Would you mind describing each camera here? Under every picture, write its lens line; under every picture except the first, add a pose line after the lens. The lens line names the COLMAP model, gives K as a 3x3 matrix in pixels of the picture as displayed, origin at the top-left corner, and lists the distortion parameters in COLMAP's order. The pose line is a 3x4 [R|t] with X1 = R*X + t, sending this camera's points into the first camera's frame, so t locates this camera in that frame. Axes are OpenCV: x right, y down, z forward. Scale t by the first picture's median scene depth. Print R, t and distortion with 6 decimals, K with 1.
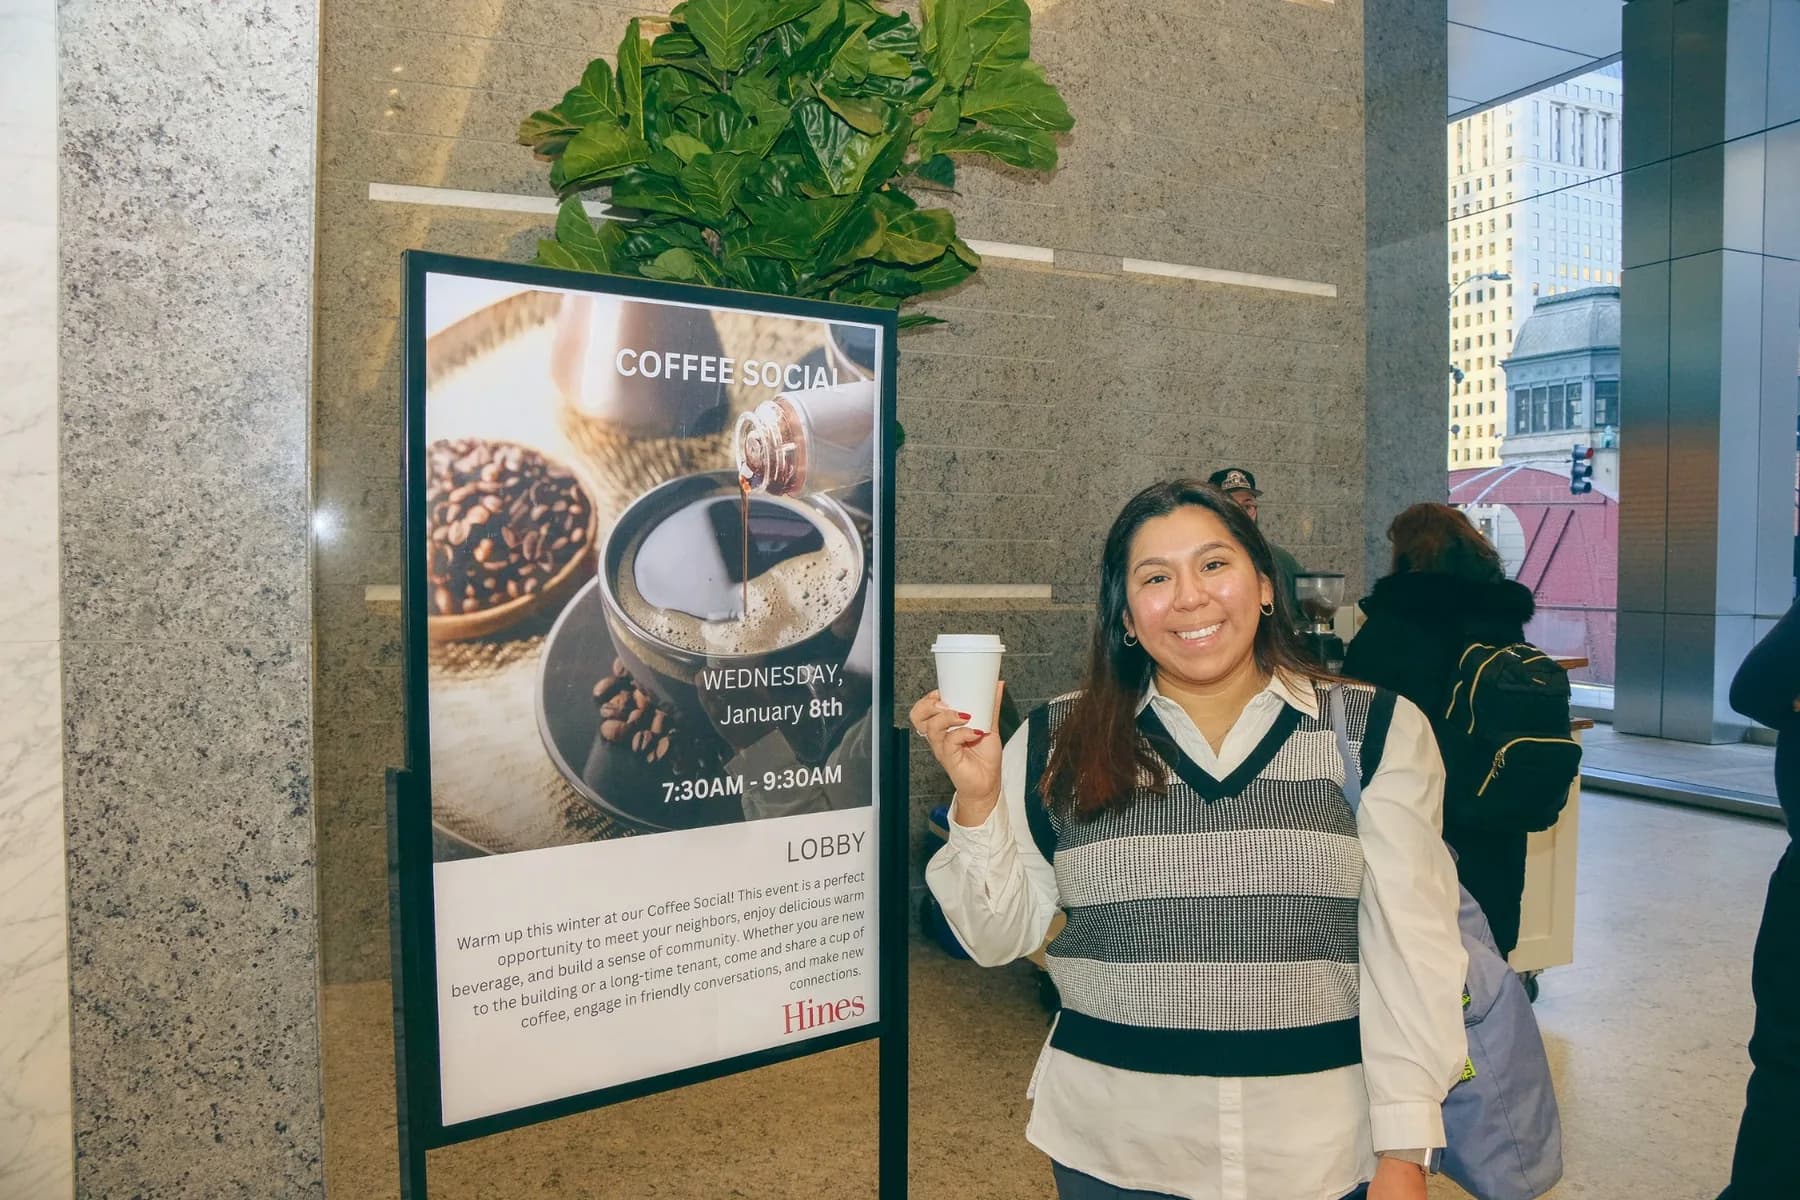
lens RADIAL K [[1396.7, 0, 897.2], [0, 1396.7, 583.3], [0, 0, 1]] dist [-0.167599, 0.129904]
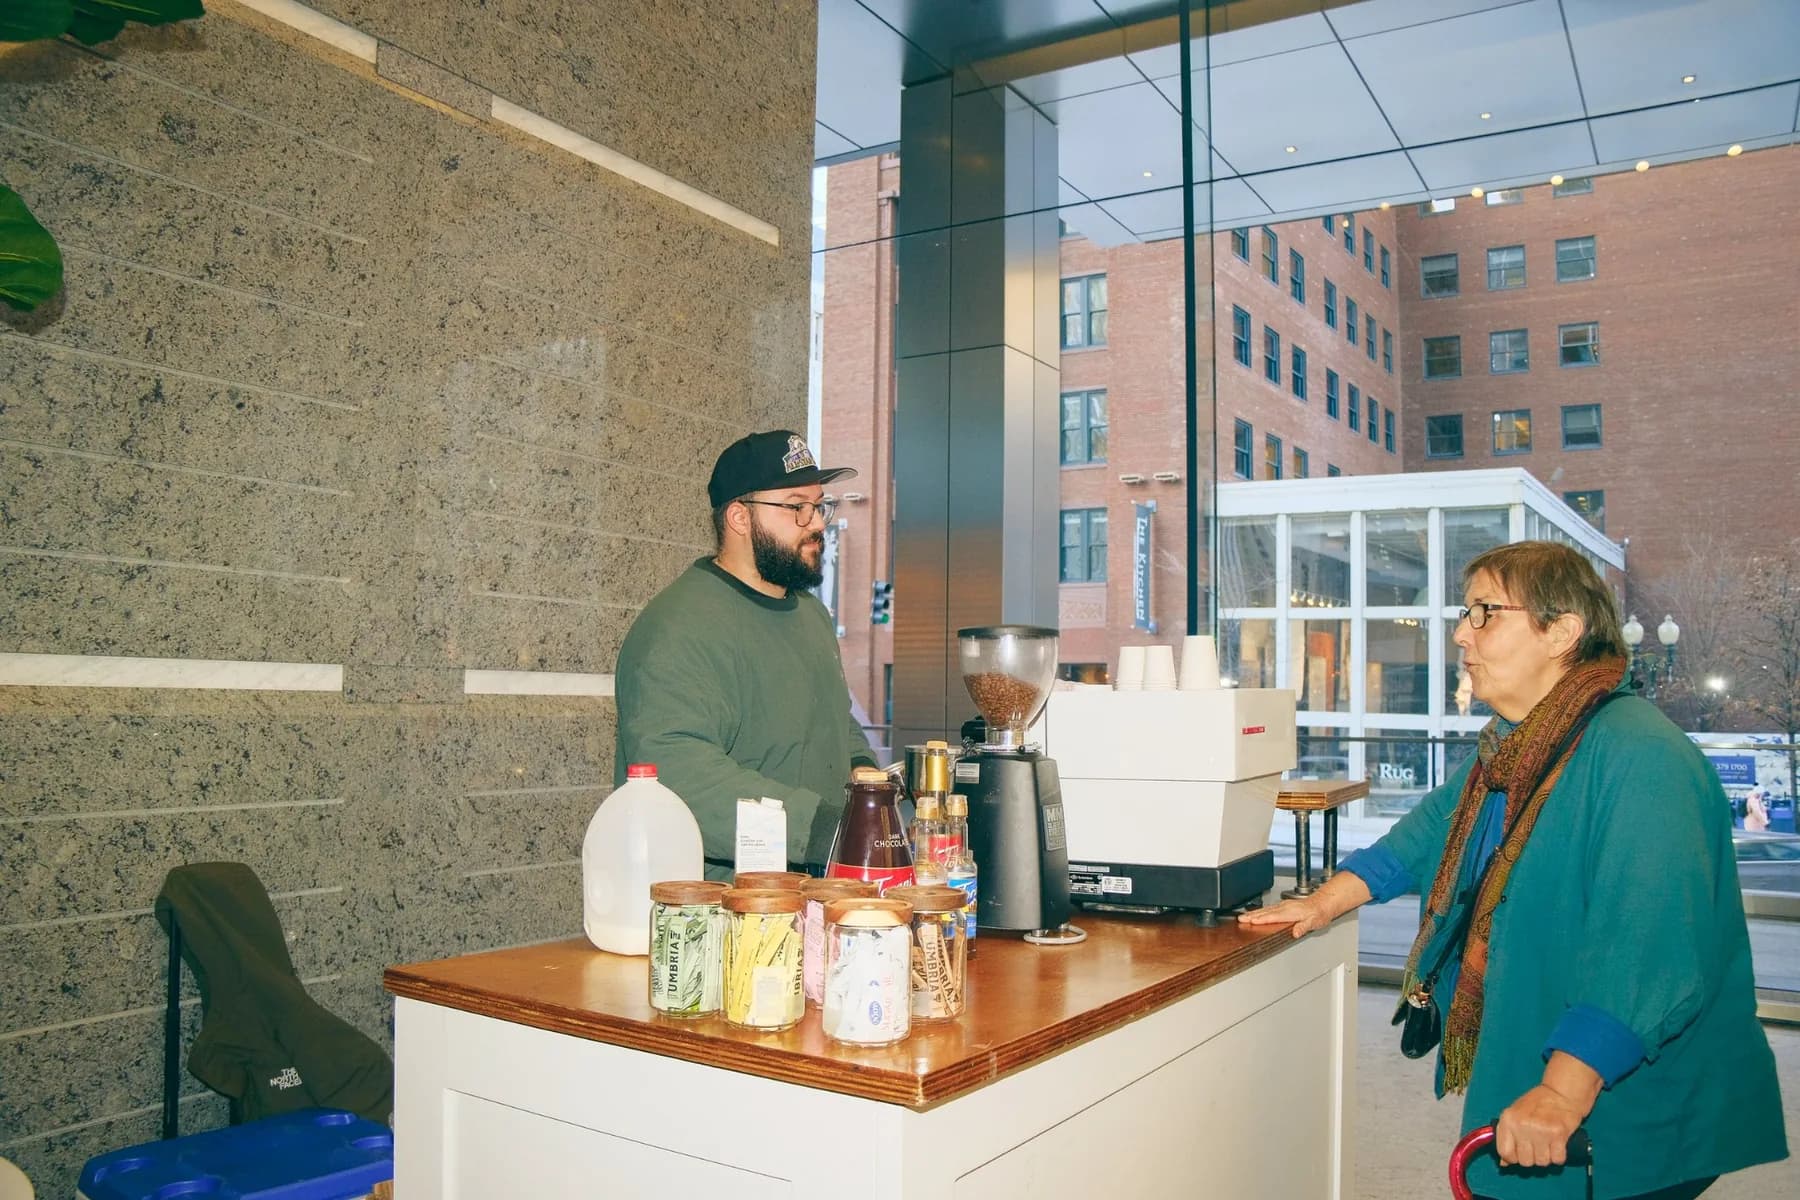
lens RADIAL K [[1396.7, 0, 900.9], [0, 1396.7, 604.8], [0, 0, 1]] dist [-0.167599, 0.129904]
pose [[0.813401, 0.040703, 0.580277, -0.013978], [0.004173, 0.997115, -0.075792, 0.016948], [-0.581688, 0.064071, 0.810885, 0.458972]]
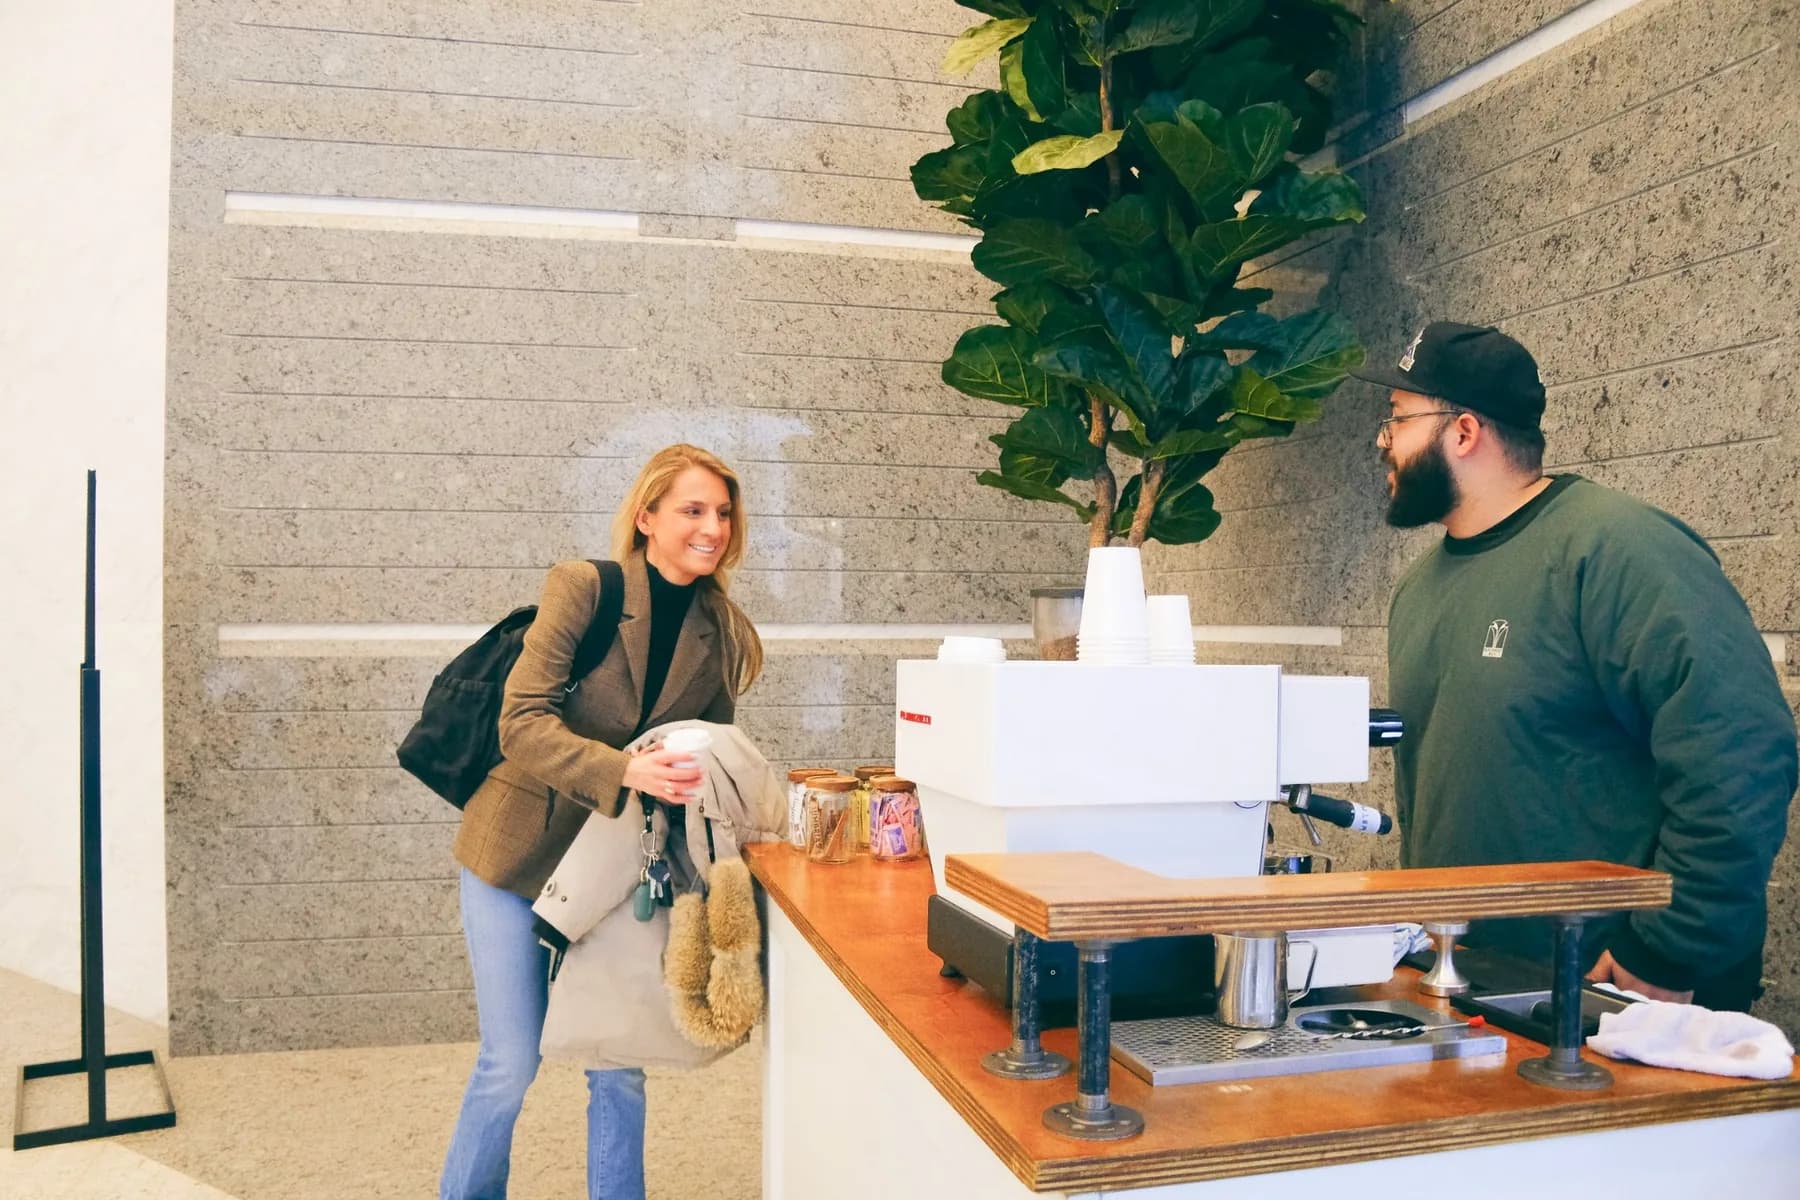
lens RADIAL K [[1396.7, 0, 903.2], [0, 1396.7, 609.7], [0, 0, 1]] dist [-0.167599, 0.129904]
pose [[-0.117877, -0.008672, -0.992990, 0.558455], [-0.017963, 0.999817, -0.006599, 0.001296], [0.992866, 0.017060, -0.118011, 0.744825]]
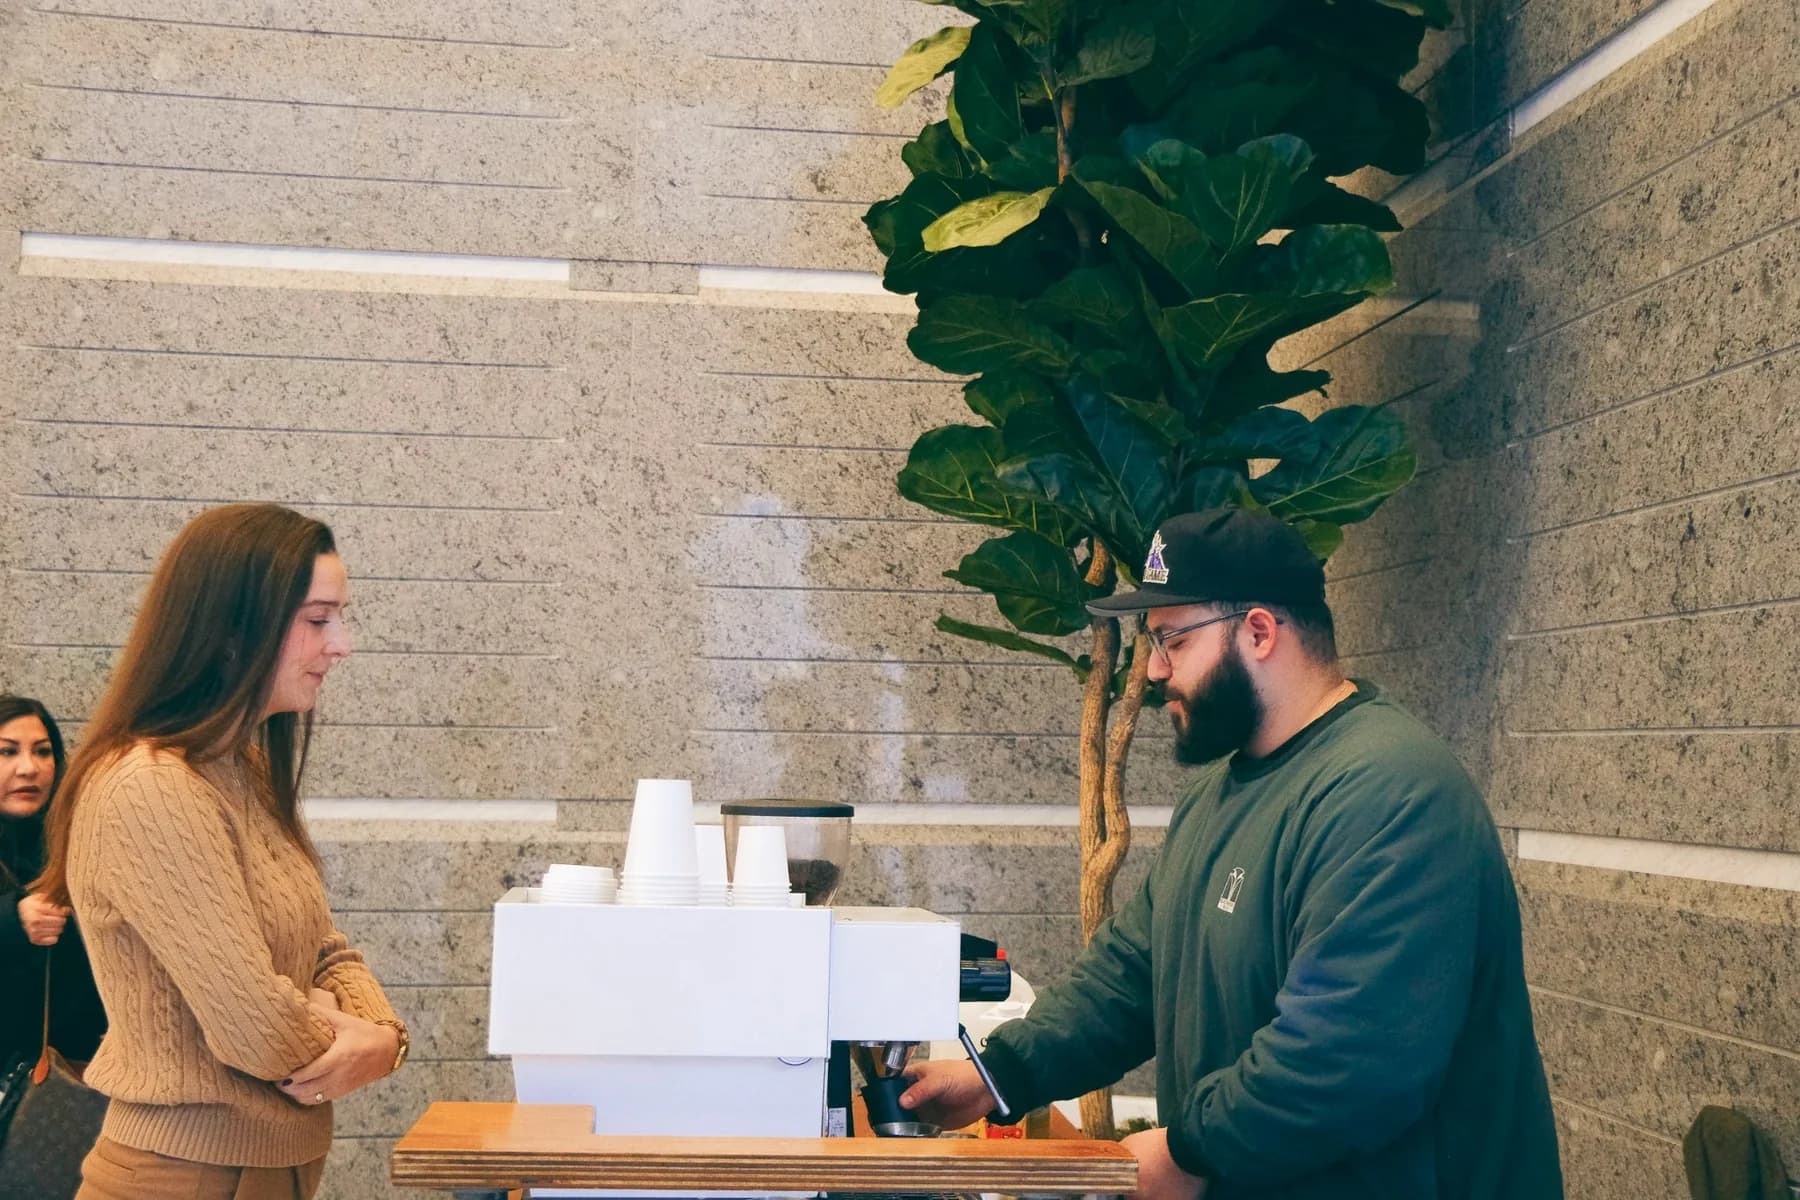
lens RADIAL K [[2111.8, 0, 913.3], [0, 2111.8, 605.4], [0, 0, 1]] dist [0.072505, 0.000000]
pose [[-0.251362, -0.078750, -0.964684, 0.645215], [-0.029867, 0.996841, -0.073592, -0.014991], [0.967432, 0.010314, -0.252920, 0.884062]]
